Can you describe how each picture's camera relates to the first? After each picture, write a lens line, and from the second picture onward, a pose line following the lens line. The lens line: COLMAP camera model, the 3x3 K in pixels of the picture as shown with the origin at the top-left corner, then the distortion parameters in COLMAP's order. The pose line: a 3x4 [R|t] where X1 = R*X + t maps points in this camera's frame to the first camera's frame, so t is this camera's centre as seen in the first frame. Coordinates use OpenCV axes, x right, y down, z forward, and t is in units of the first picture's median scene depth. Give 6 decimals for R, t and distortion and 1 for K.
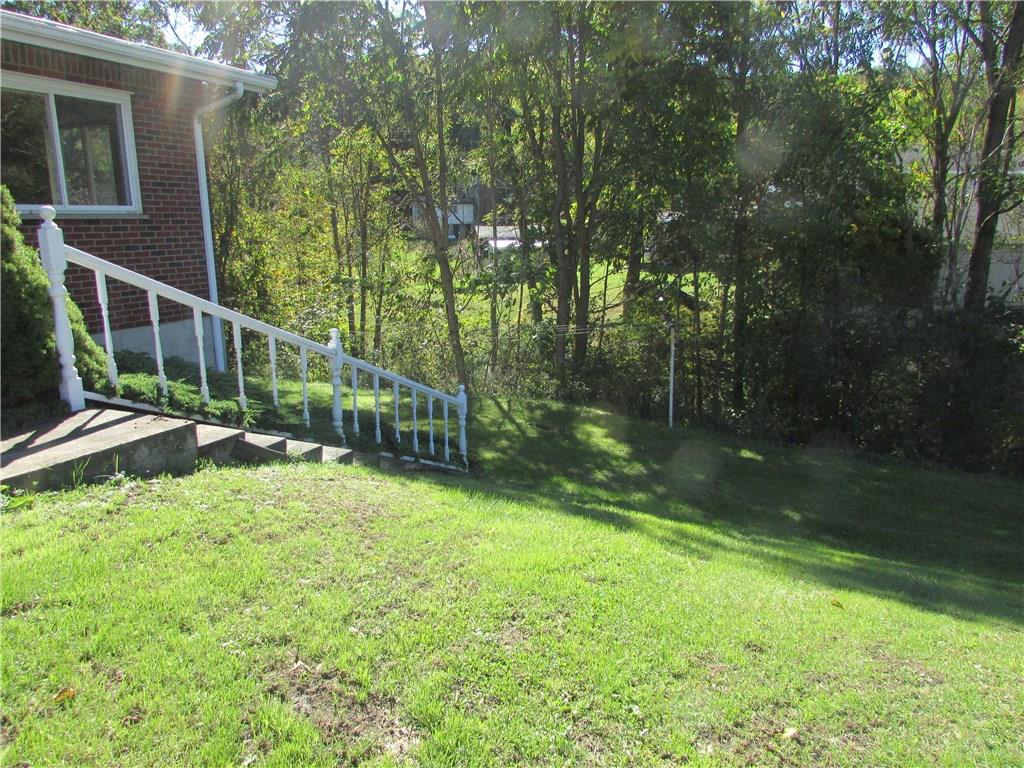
lens RADIAL K [[717.6, 0, 512.0], [0, 717.6, 384.0], [0, 0, 1]] dist [0.084037, 0.001057]
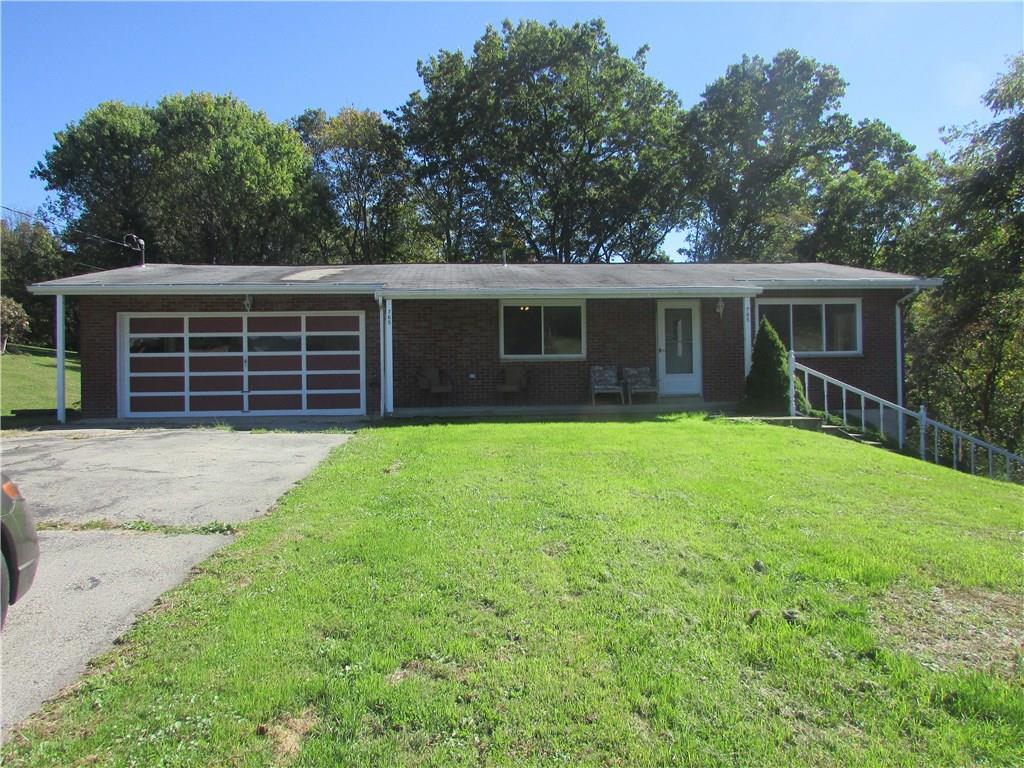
lens RADIAL K [[717.6, 0, 512.0], [0, 717.6, 384.0], [0, 0, 1]] dist [0.084037, 0.001057]
pose [[0.519859, 0.010648, -0.854186, 0.802660], [-0.177856, 0.979359, -0.096035, 0.235080], [0.835532, 0.201846, 0.511023, -0.894379]]
